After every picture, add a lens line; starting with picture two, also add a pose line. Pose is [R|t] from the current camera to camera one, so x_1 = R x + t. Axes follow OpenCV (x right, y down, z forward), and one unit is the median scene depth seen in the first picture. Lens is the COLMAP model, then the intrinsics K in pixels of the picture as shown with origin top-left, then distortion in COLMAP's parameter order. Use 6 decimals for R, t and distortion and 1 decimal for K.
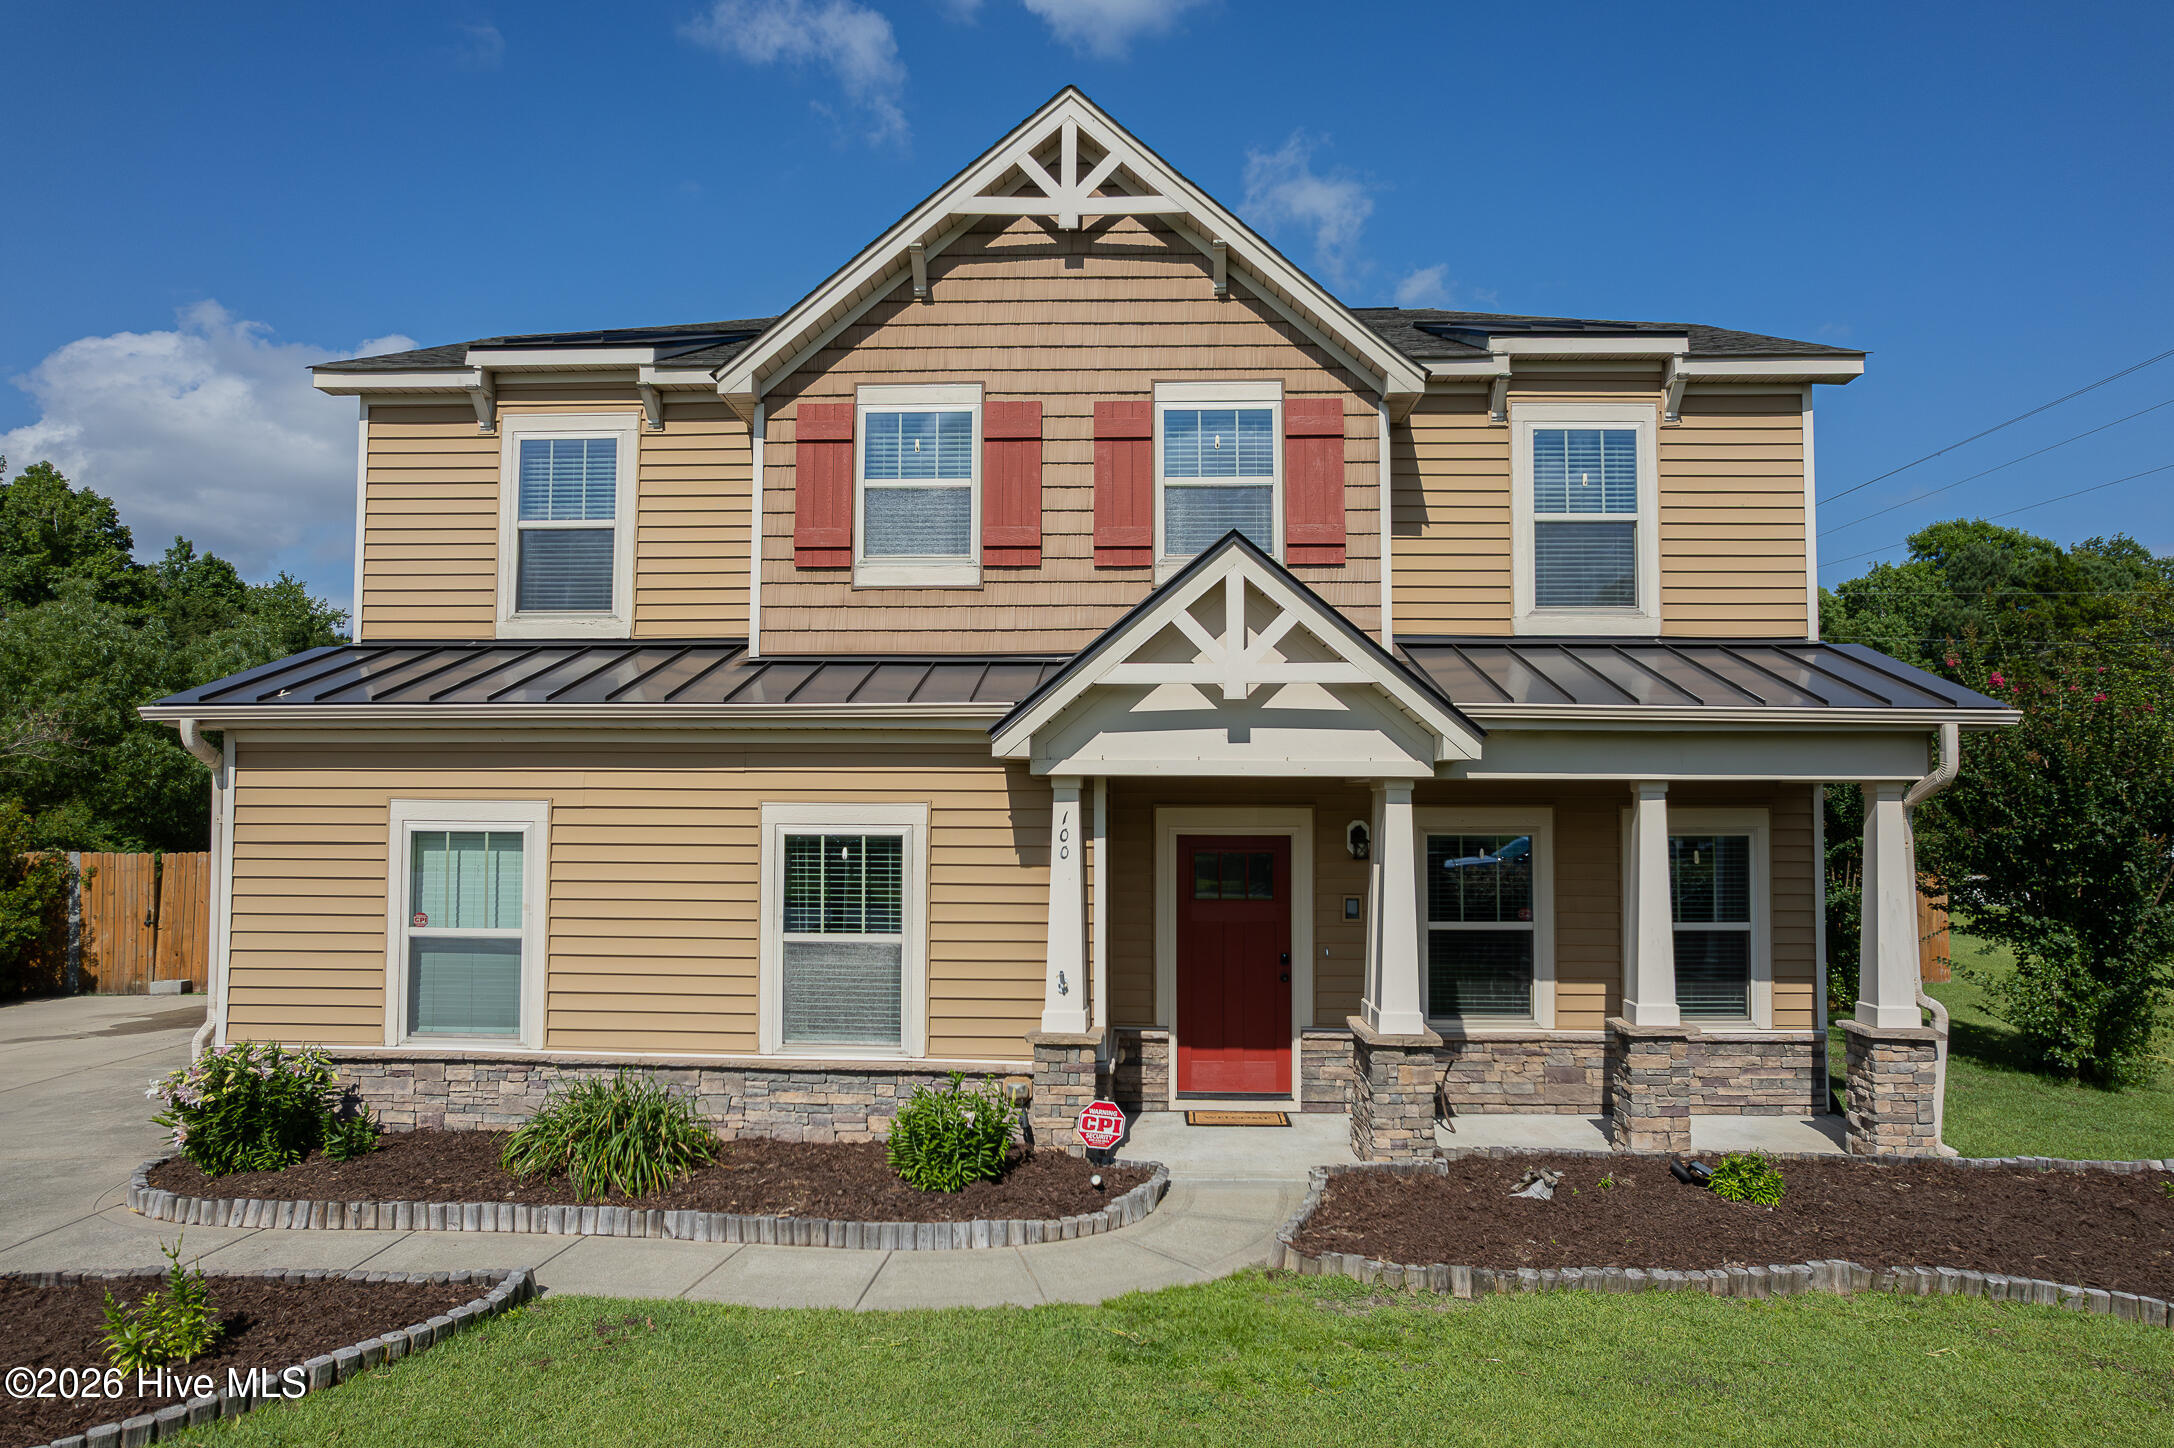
lens RADIAL K [[1399.3, 0, 1087.0], [0, 1399.3, 724.0], [0, 0, 1]] dist [-0.069240, 0.067108]
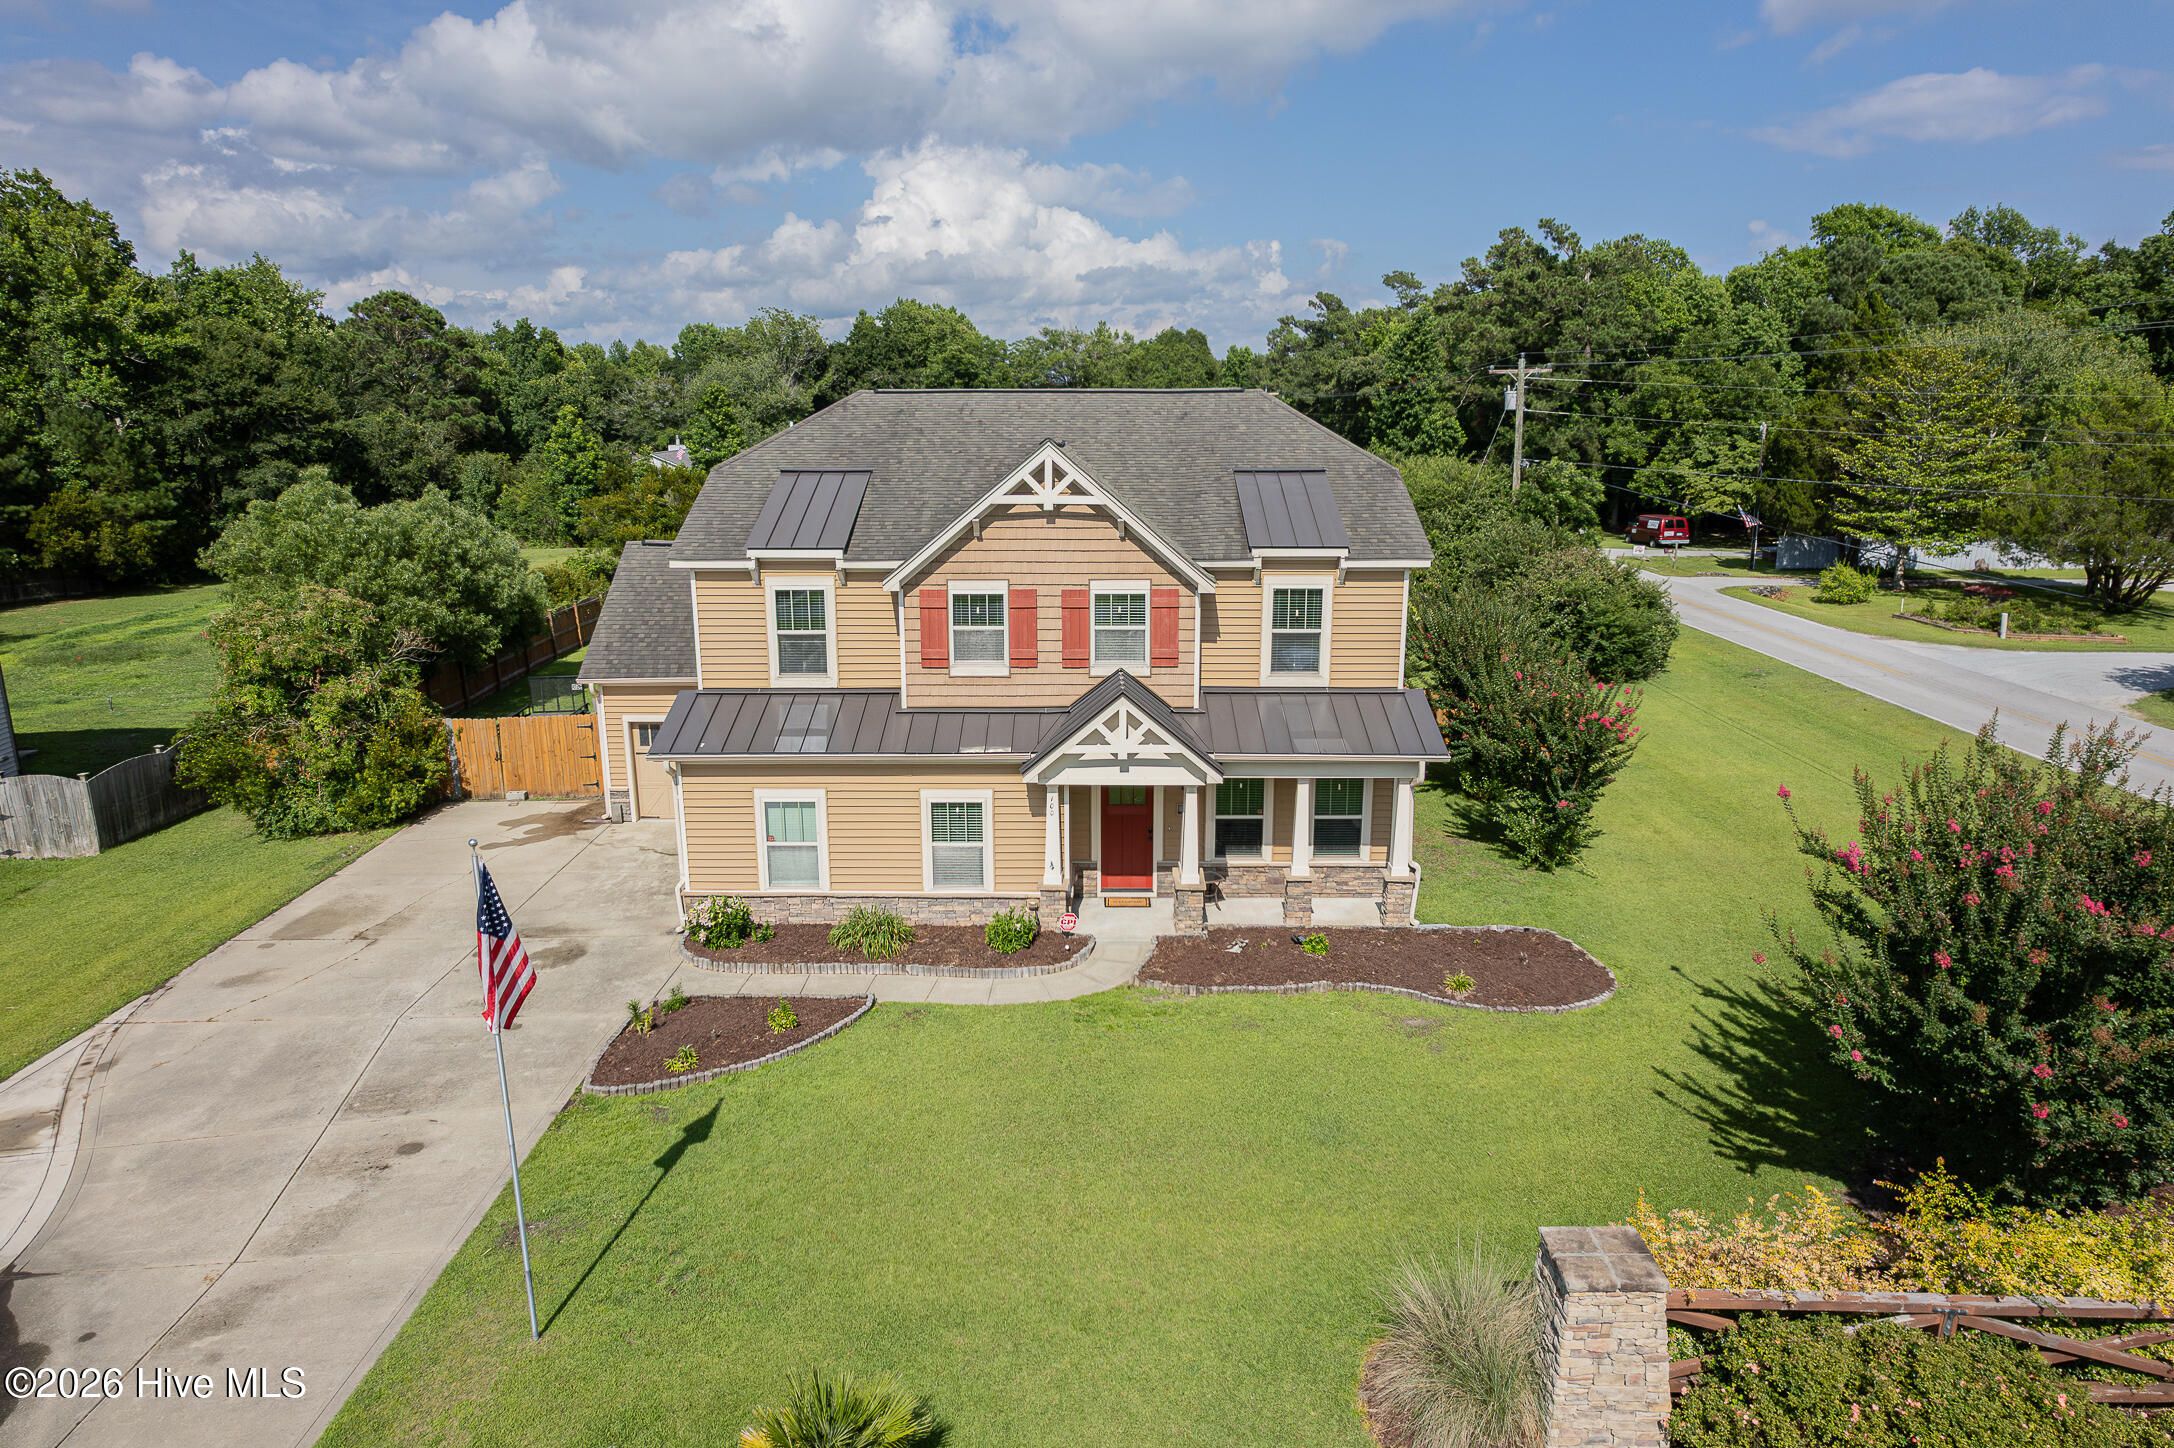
lens RADIAL K [[1393.9, 0, 1087.0], [0, 1393.9, 724.0], [0, 0, 1]] dist [-0.065864, 0.070668]
pose [[0.999290, -0.013216, 0.035284, -0.033392], [0.002625, 0.958613, 0.284701, -0.637974], [-0.037586, -0.284406, 0.957967, -1.079803]]
